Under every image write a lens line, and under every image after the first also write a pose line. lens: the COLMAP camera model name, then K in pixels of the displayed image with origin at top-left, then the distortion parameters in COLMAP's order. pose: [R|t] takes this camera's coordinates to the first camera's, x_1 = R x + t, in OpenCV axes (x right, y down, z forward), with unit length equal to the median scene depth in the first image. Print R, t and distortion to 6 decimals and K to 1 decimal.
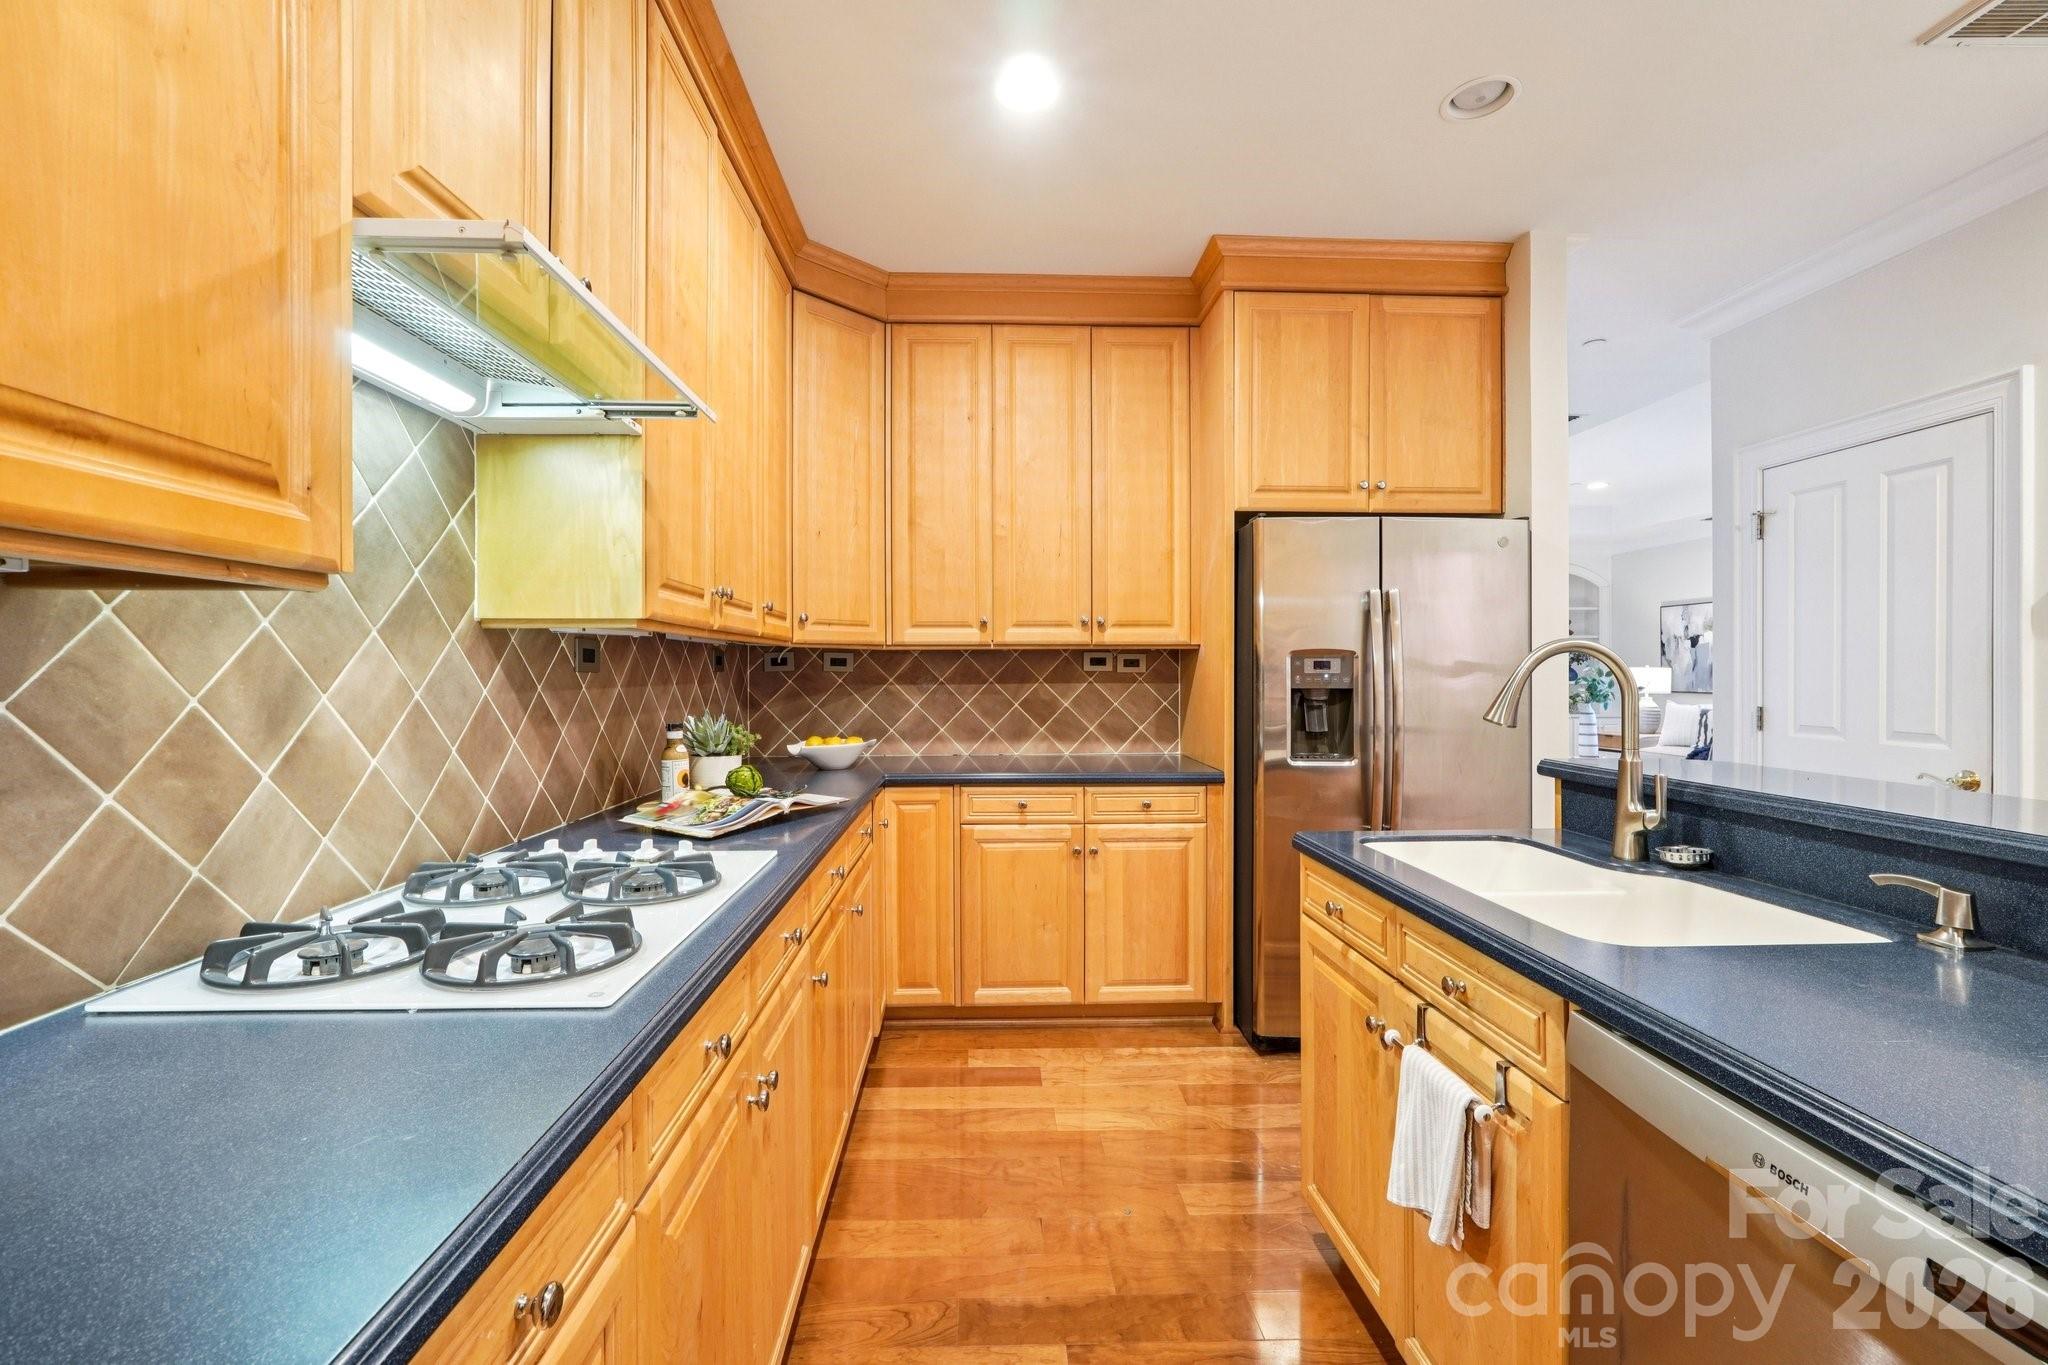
lens RADIAL K [[867.6, 0, 1009.9], [0, 867.6, 678.2], [0, 0, 1]] dist [-0.014358, 0.004262]
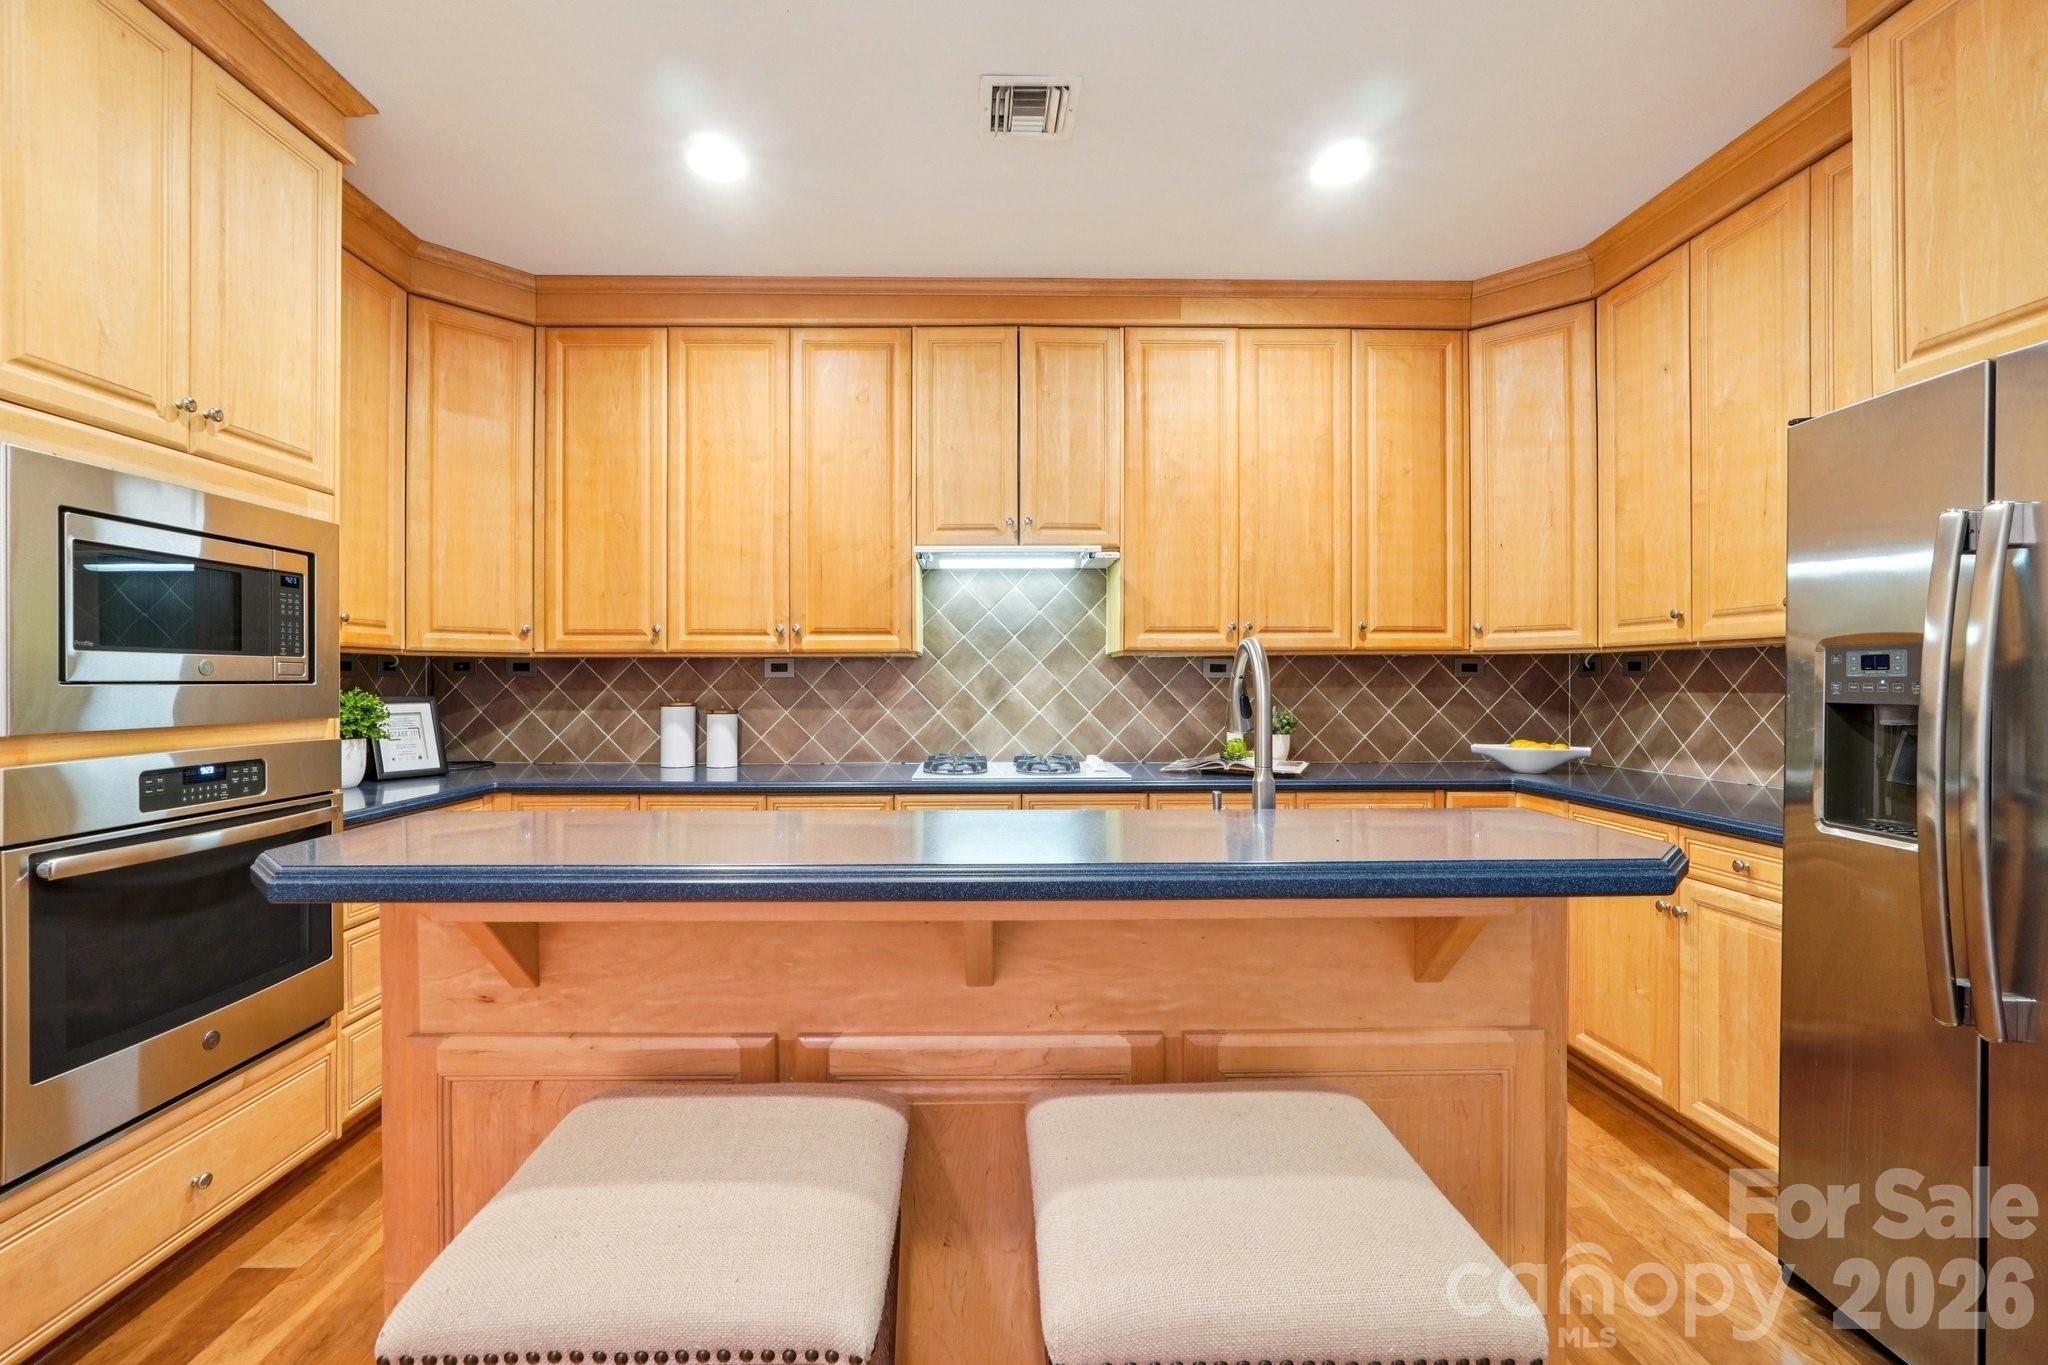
lens RADIAL K [[867.6, 0, 987.1], [0, 867.6, 687.3], [0, 0, 1]] dist [-0.014358, 0.004262]
pose [[-0.026867, 0.008485, -0.999603, 0.862852], [-0.006111, 0.999944, 0.008652, -0.000345], [0.999620, 0.006341, -0.026813, 0.412678]]
